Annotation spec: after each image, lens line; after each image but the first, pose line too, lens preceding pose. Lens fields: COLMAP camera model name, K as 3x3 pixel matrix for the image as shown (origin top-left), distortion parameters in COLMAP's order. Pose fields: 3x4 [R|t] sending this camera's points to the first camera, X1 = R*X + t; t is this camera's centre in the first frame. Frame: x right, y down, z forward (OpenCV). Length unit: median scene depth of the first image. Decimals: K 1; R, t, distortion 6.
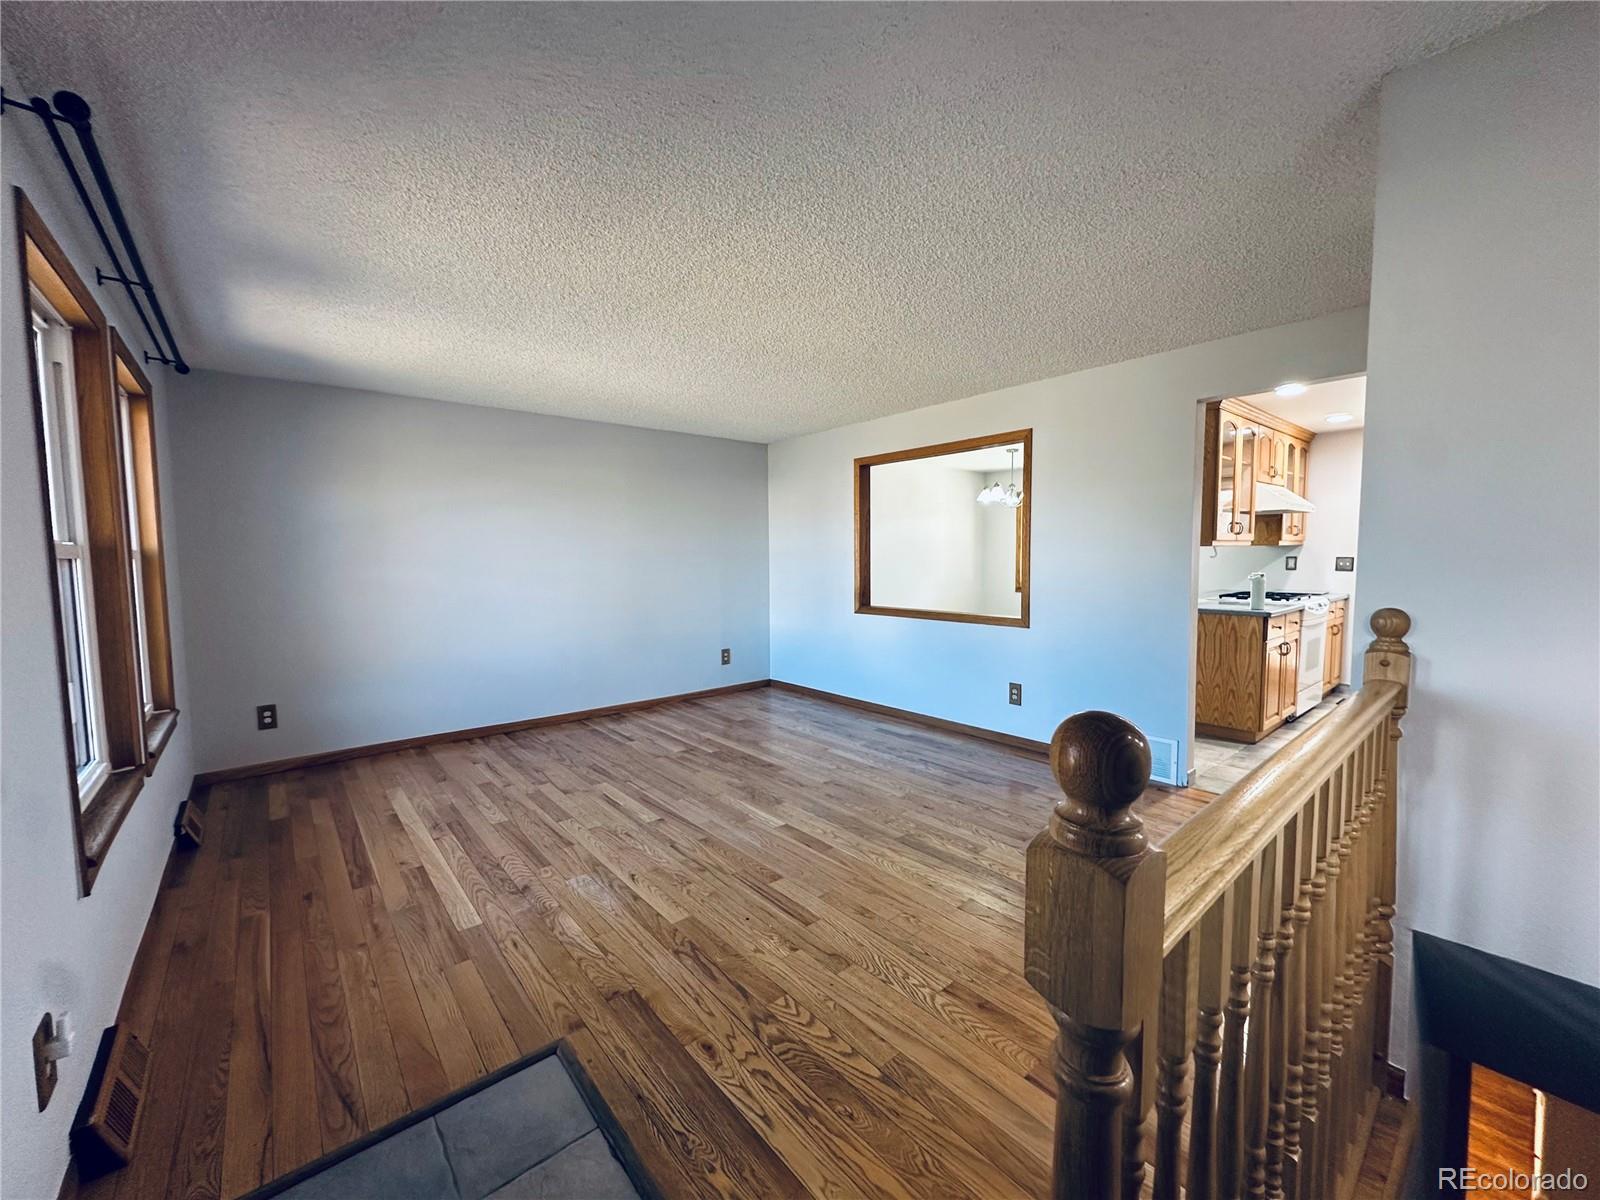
lens RADIAL K [[638.4, 0, 802.3], [0, 638.4, 602.4], [0, 0, 1]] dist [-0.002653, -0.000028]
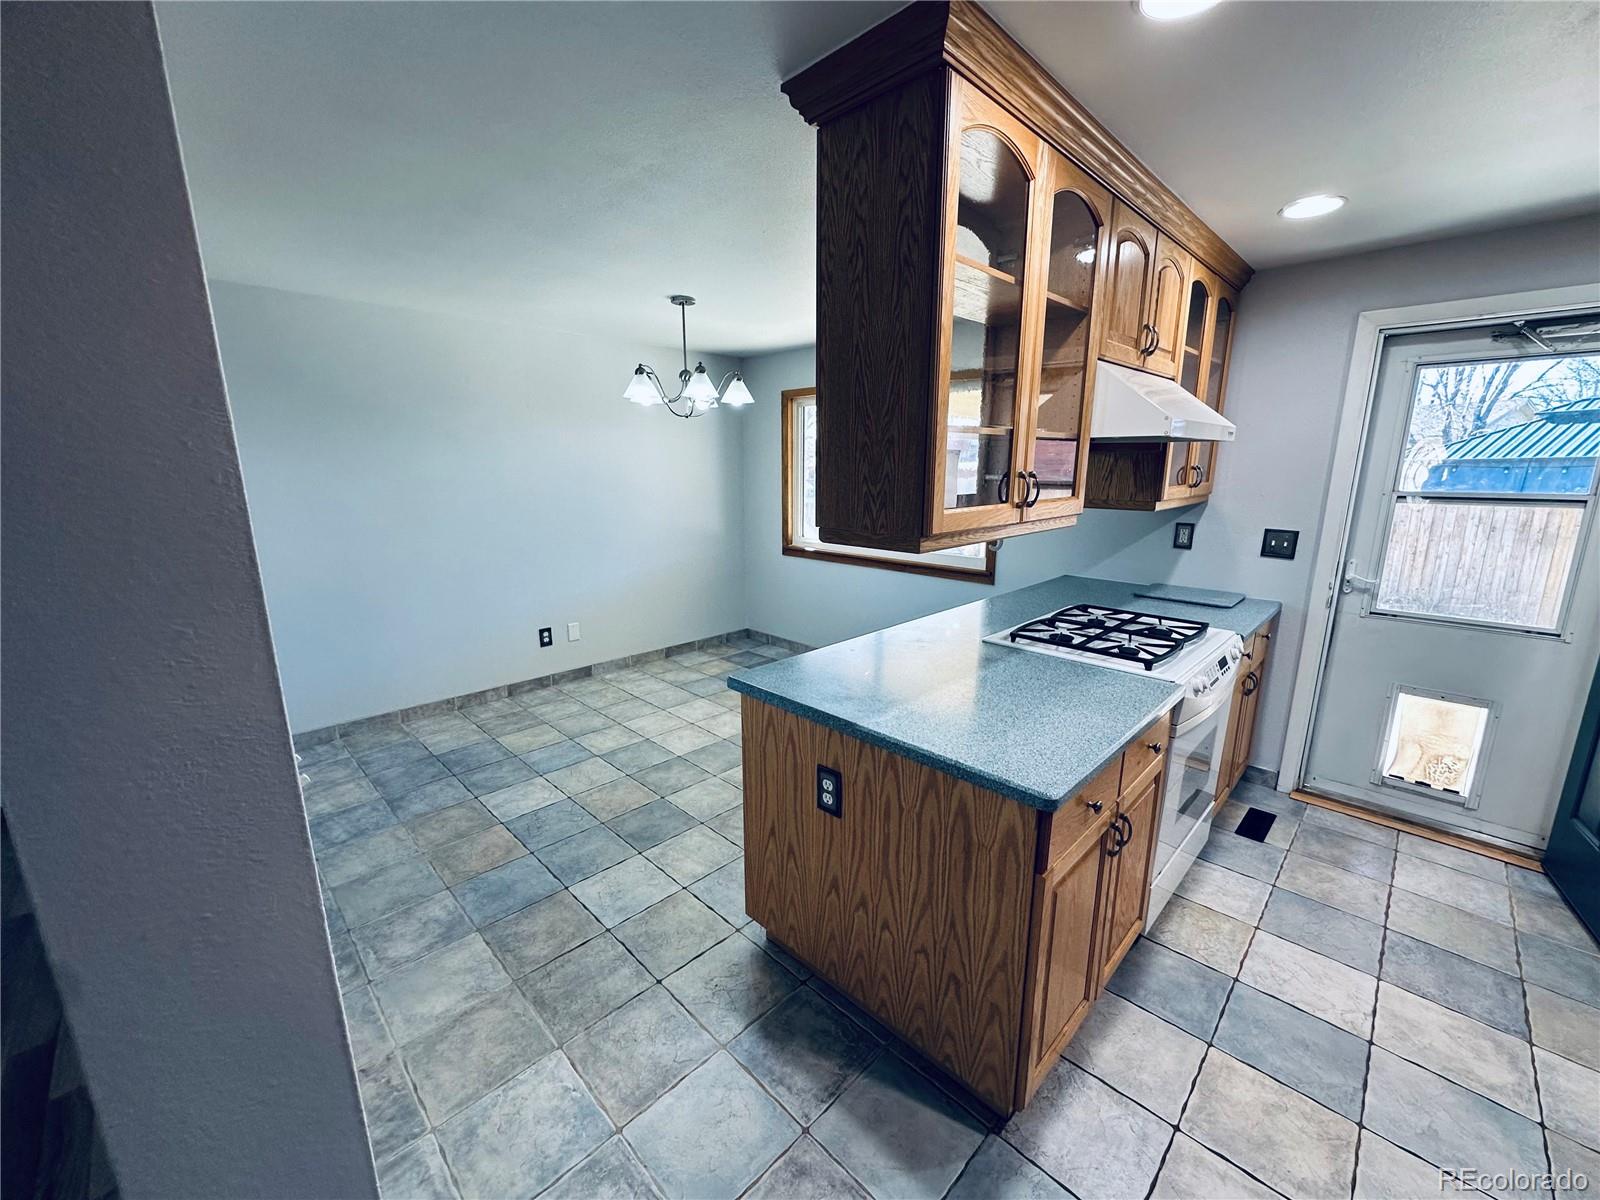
lens RADIAL K [[638.4, 0, 805.5], [0, 638.4, 596.7], [0, 0, 1]] dist [-0.002653, -0.000028]
pose [[0.995485, -0.005161, 0.094779, 0.585758], [-0.007585, 0.991001, 0.133637, -0.114535], [-0.094616, -0.133753, 0.986488, 0.725416]]
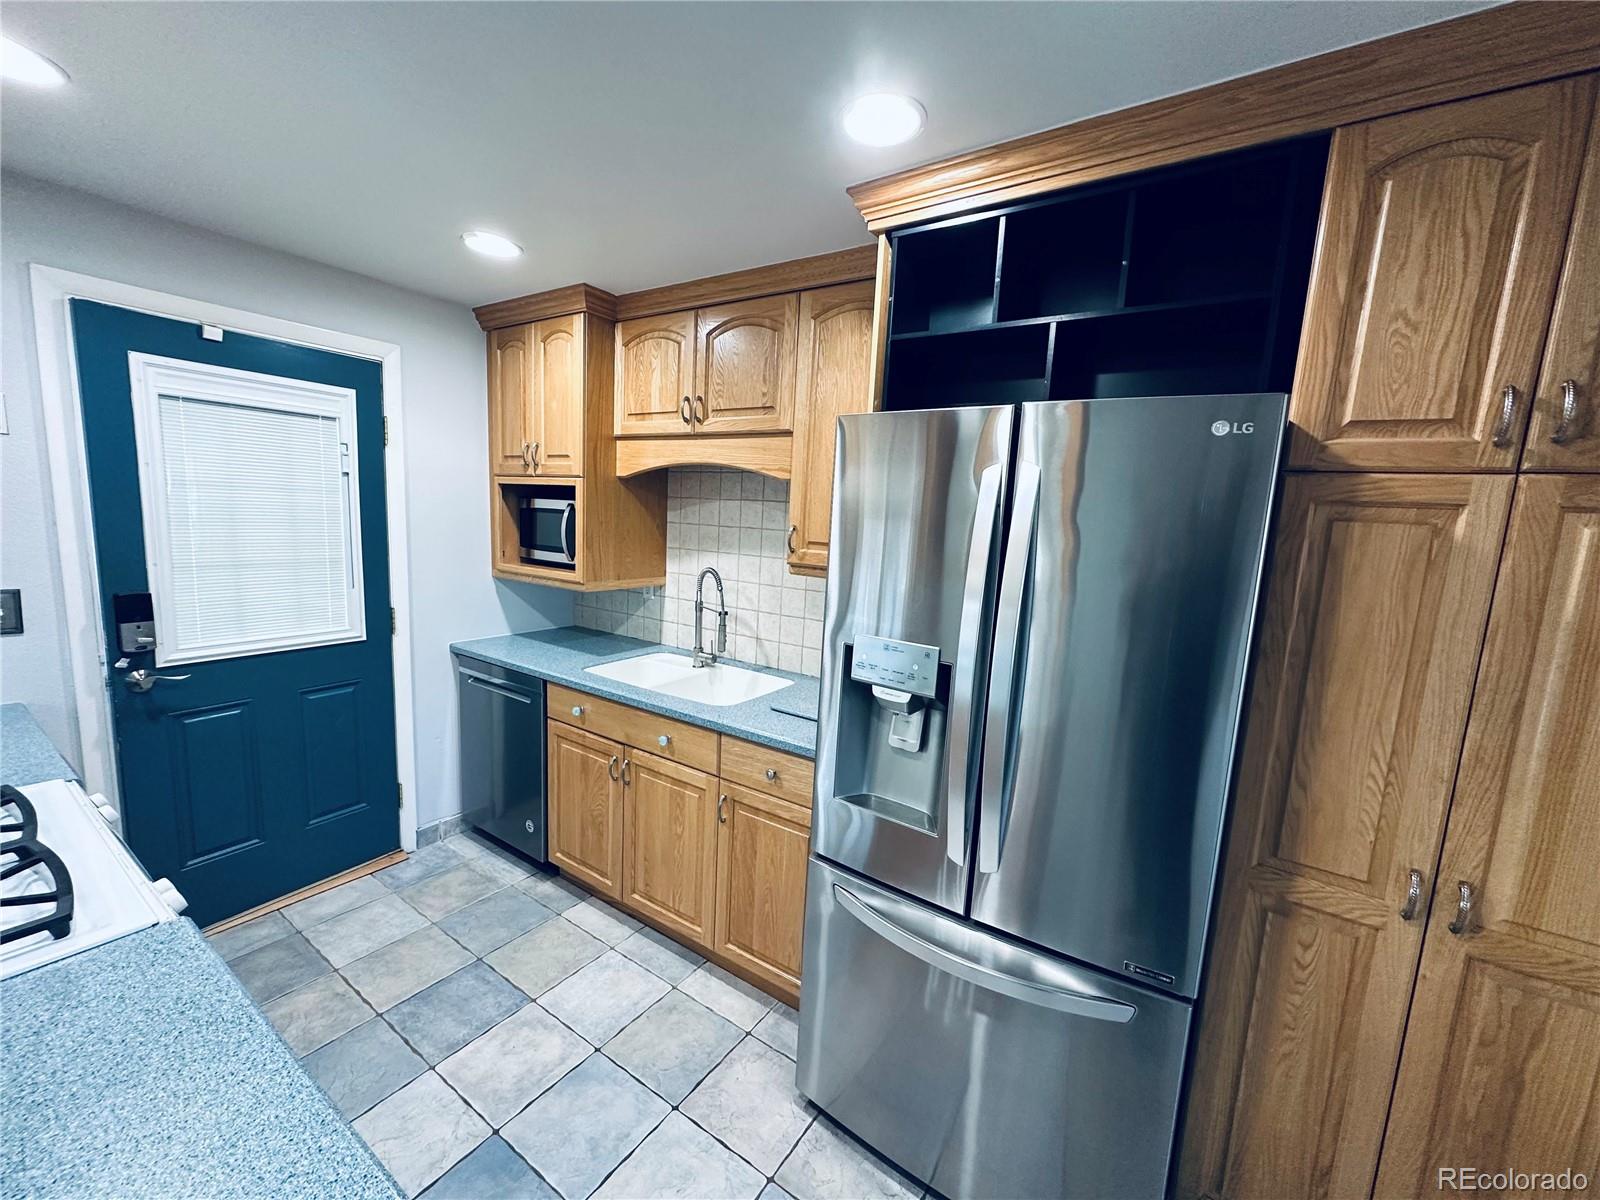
lens RADIAL K [[638.4, 0, 799.0], [0, 638.4, 599.8], [0, 0, 1]] dist [-0.002653, -0.000028]
pose [[-0.276706, -0.134090, 0.951553, 0.618008], [0.022681, 0.989029, 0.145967, -0.140994], [-0.960687, 0.061972, -0.270629, 0.965707]]
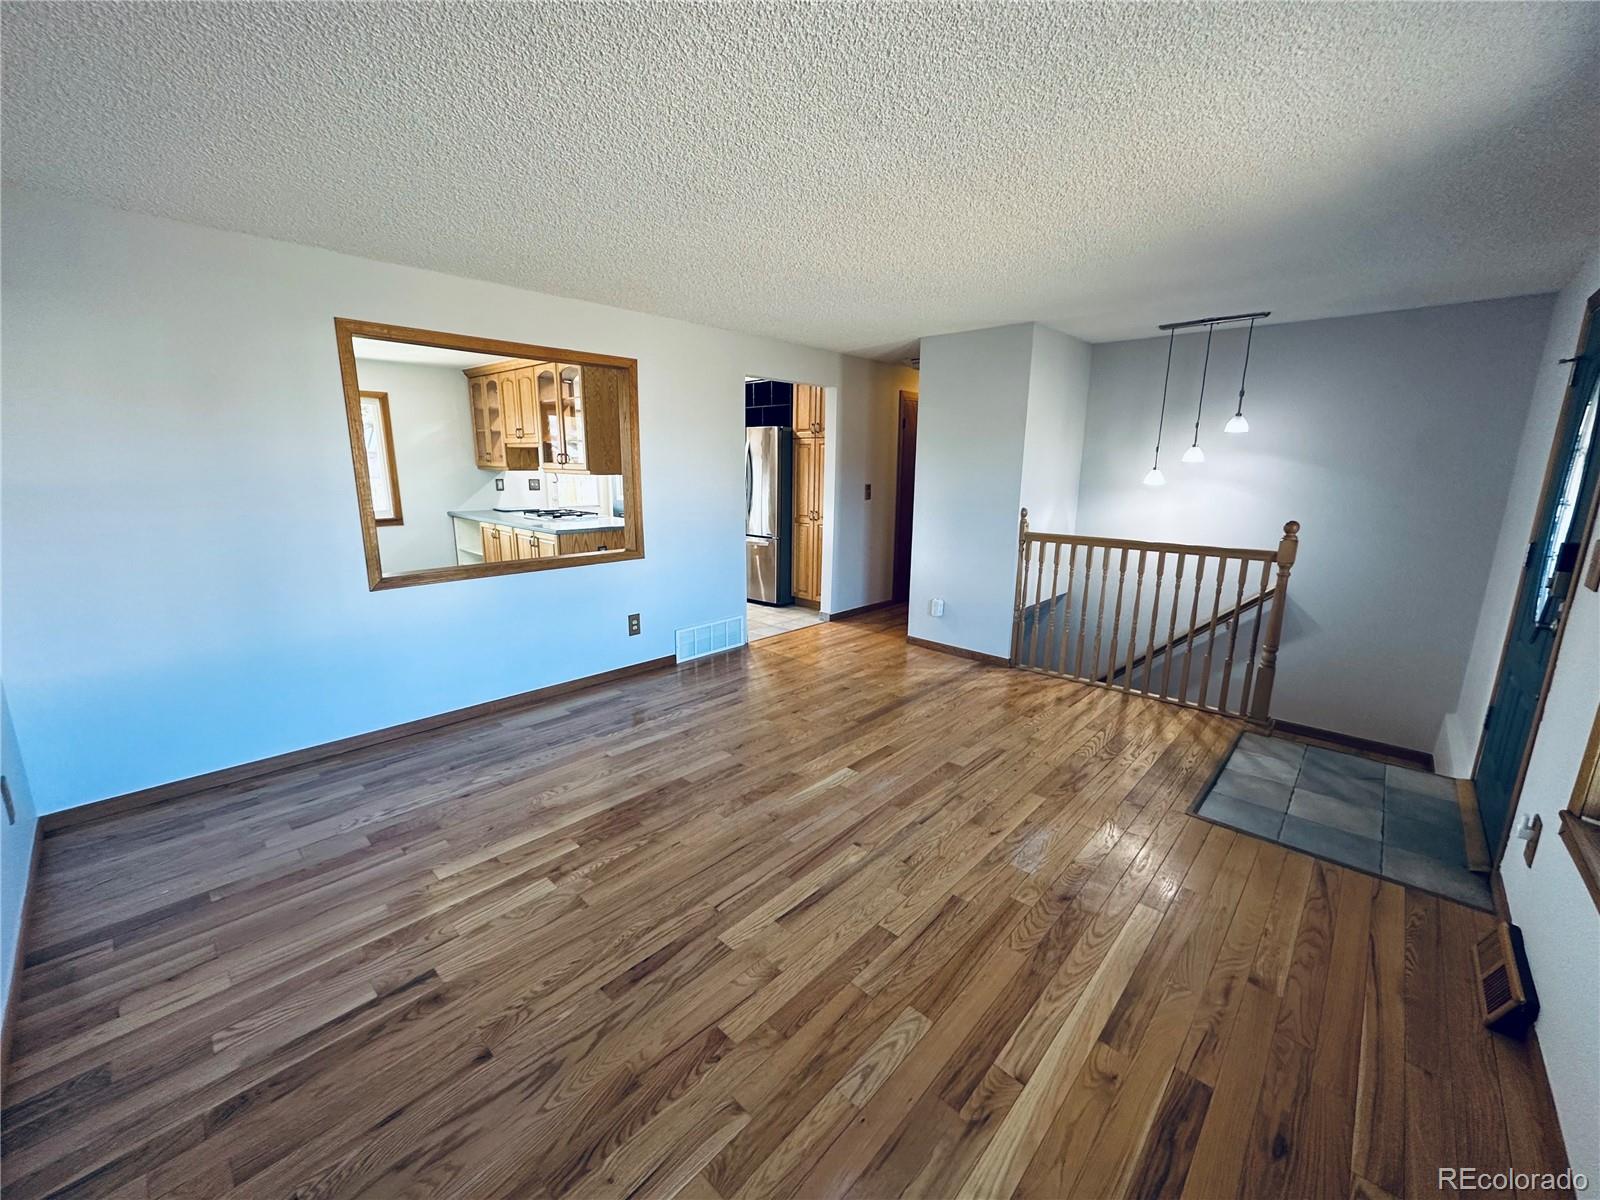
lens RADIAL K [[638.4, 0, 805.2], [0, 638.4, 597.6], [0, 0, 1]] dist [-0.002653, -0.000028]
pose [[-0.128132, -0.196009, 0.972195, -0.698486], [0.063238, 0.976665, 0.205245, -0.092664], [-0.989739, 0.087778, -0.112747, 0.855703]]
